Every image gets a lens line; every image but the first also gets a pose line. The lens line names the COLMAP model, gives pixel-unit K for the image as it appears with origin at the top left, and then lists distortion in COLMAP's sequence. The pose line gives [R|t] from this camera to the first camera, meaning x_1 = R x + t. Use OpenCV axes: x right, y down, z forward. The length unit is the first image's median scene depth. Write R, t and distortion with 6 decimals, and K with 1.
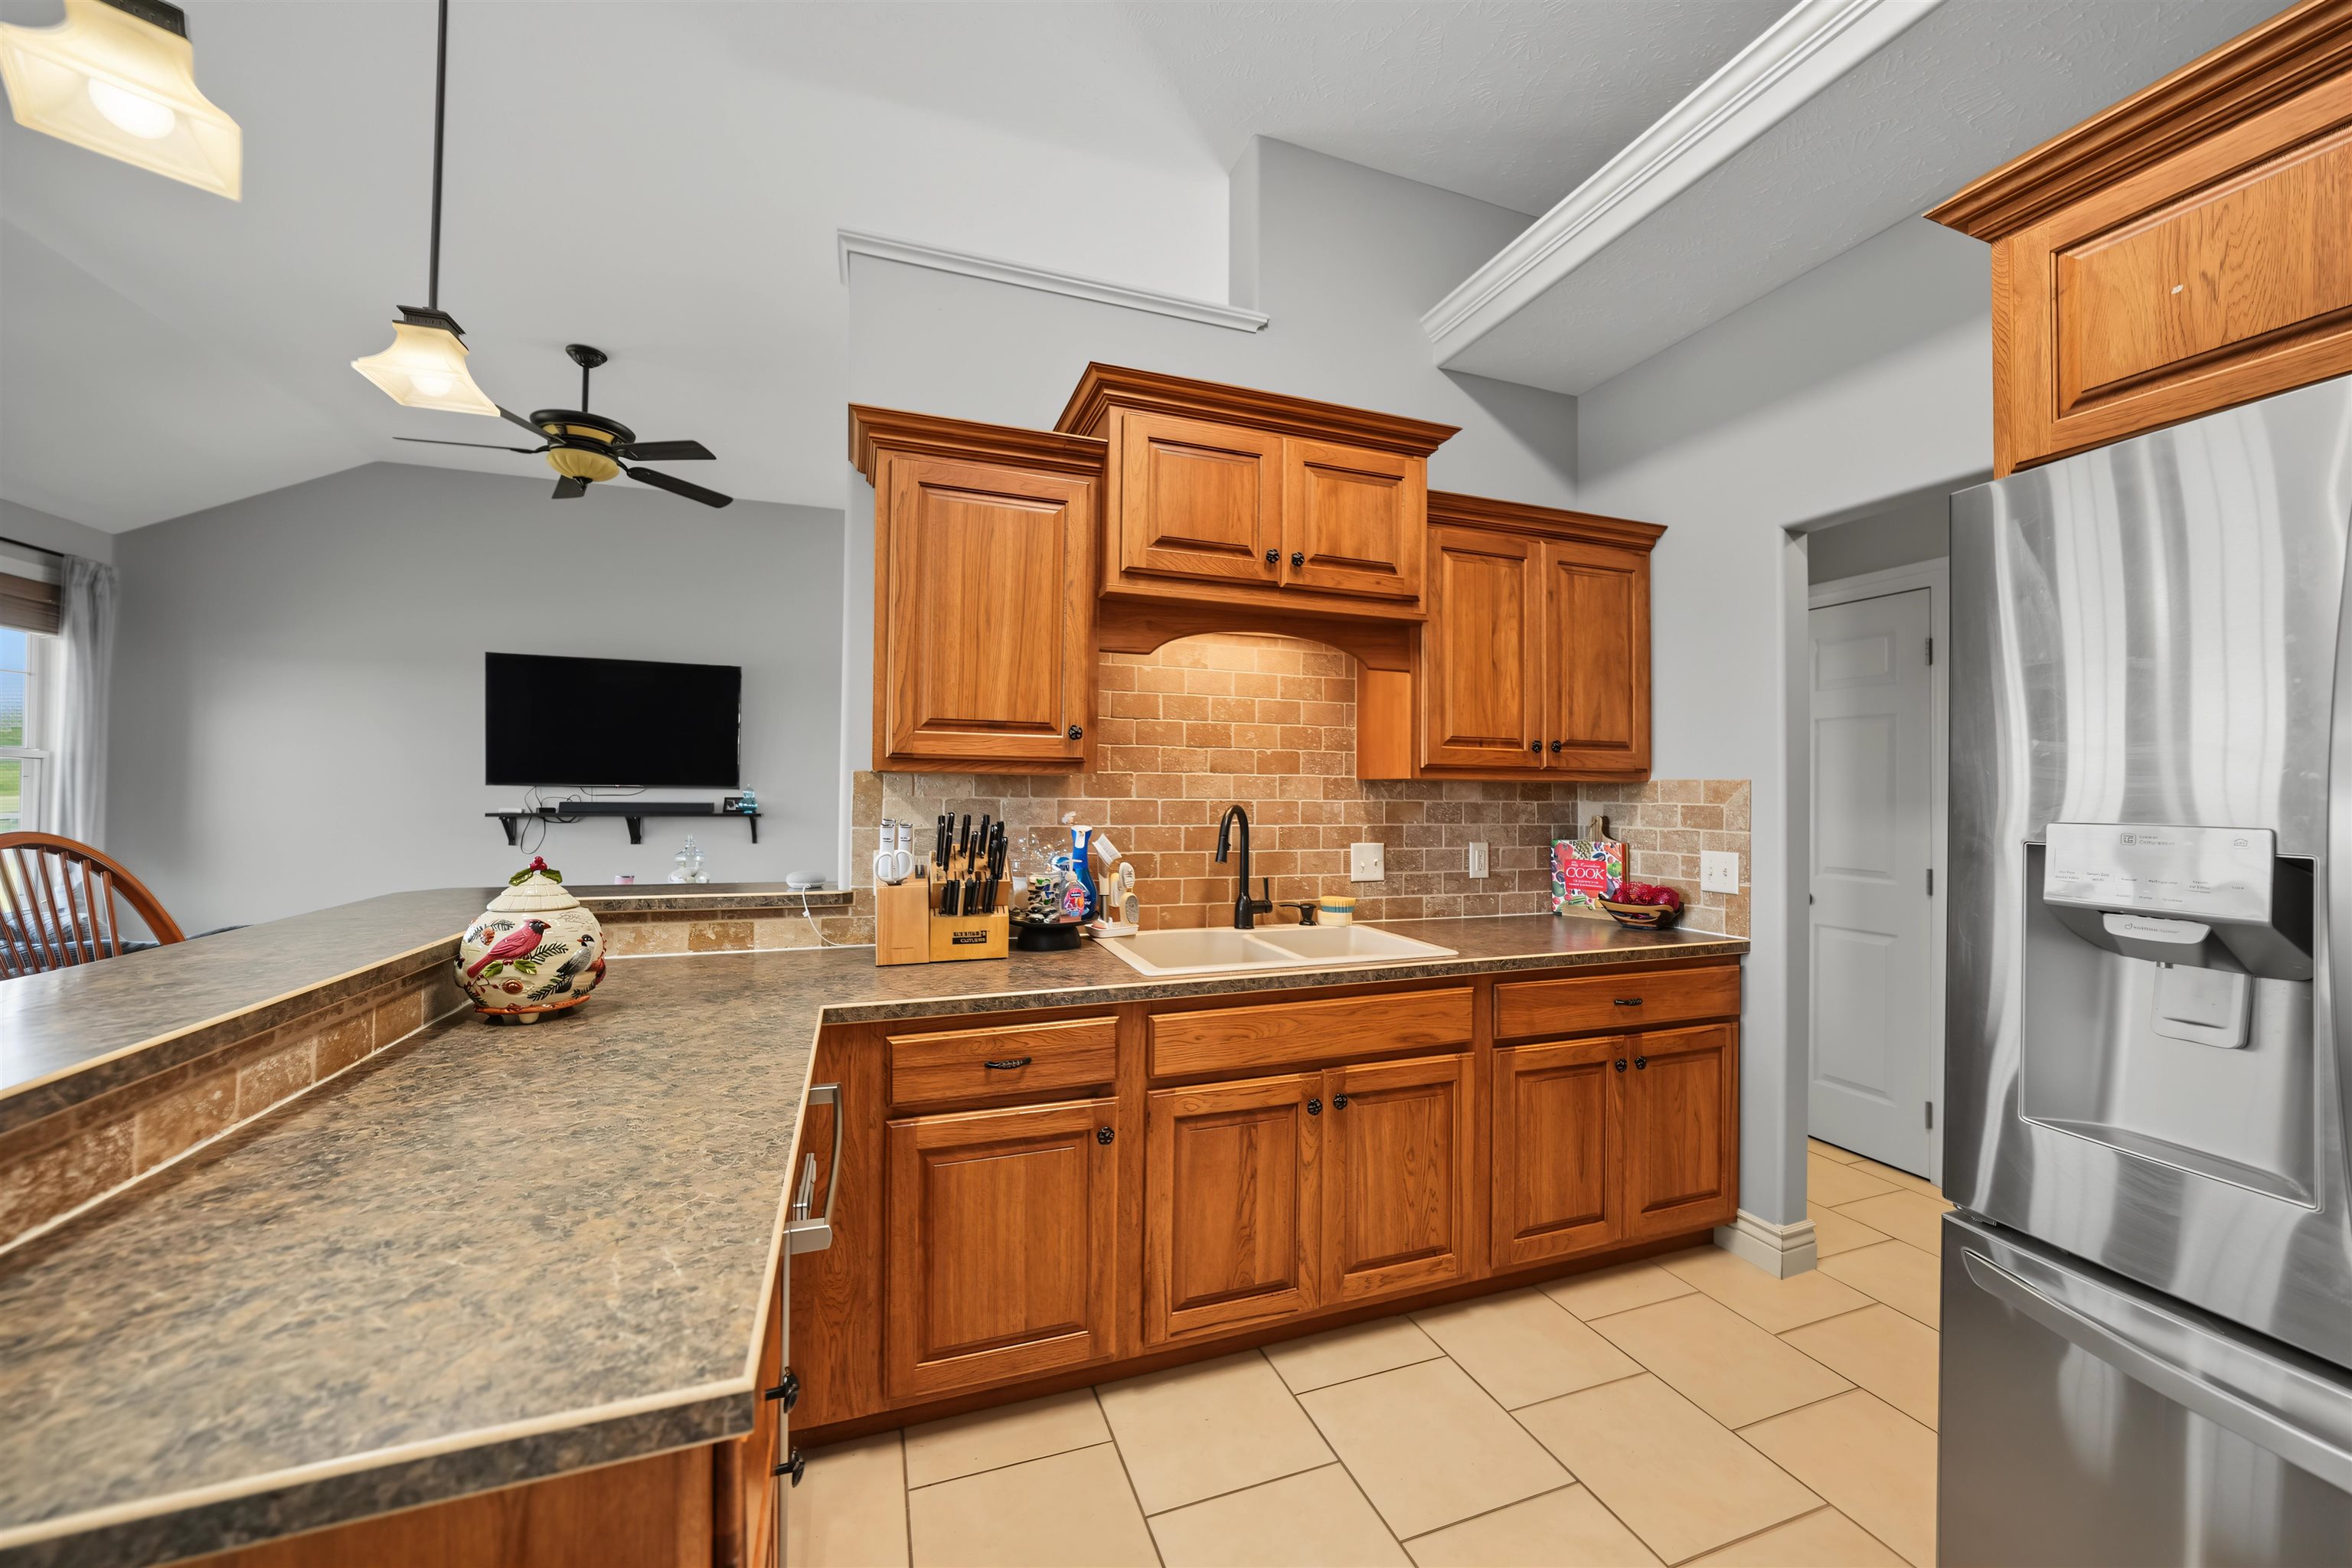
lens RADIAL K [[875.1, 0, 1181.9], [0, 875.1, 778.9], [0, 0, 1]] dist [-0.019974, 0.003977]
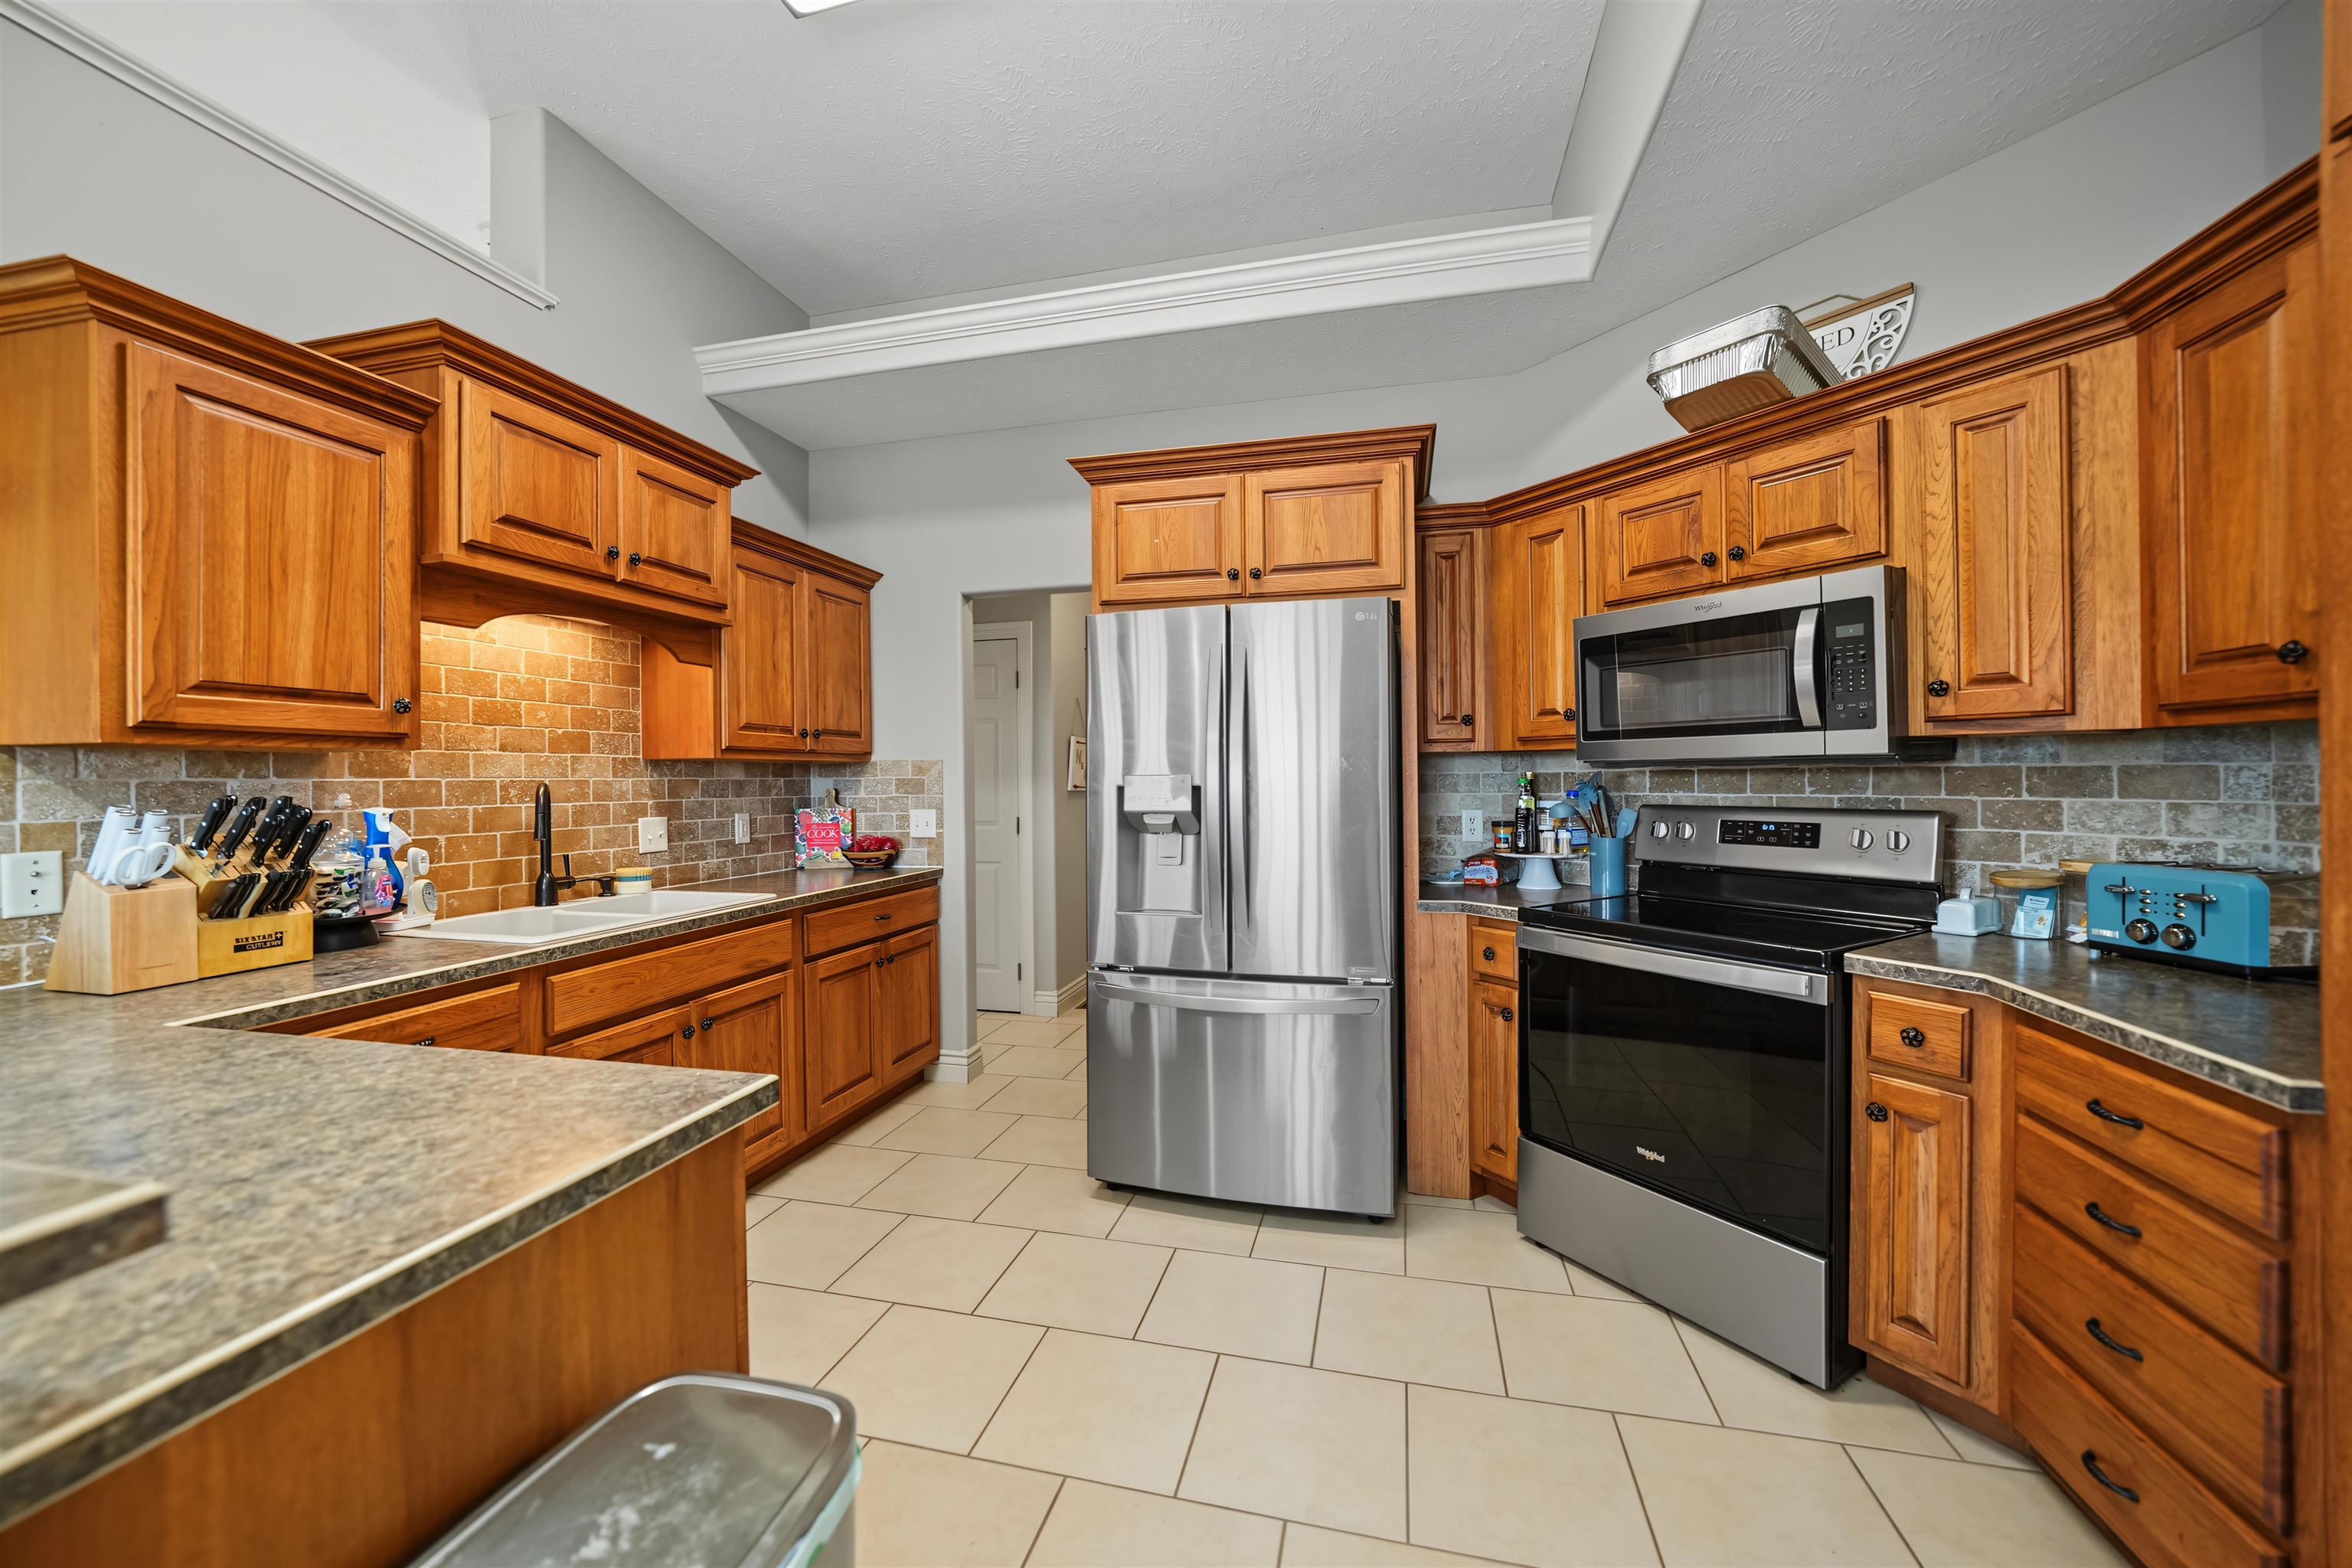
lens RADIAL K [[875.1, 0, 1178.9], [0, 875.1, 779.7], [0, 0, 1]] dist [-0.019974, 0.003977]
pose [[0.558825, -0.016239, 0.829127, -0.405743], [0.002850, 0.999840, 0.017662, 0.011127], [-0.829281, -0.007506, 0.558782, -0.192479]]
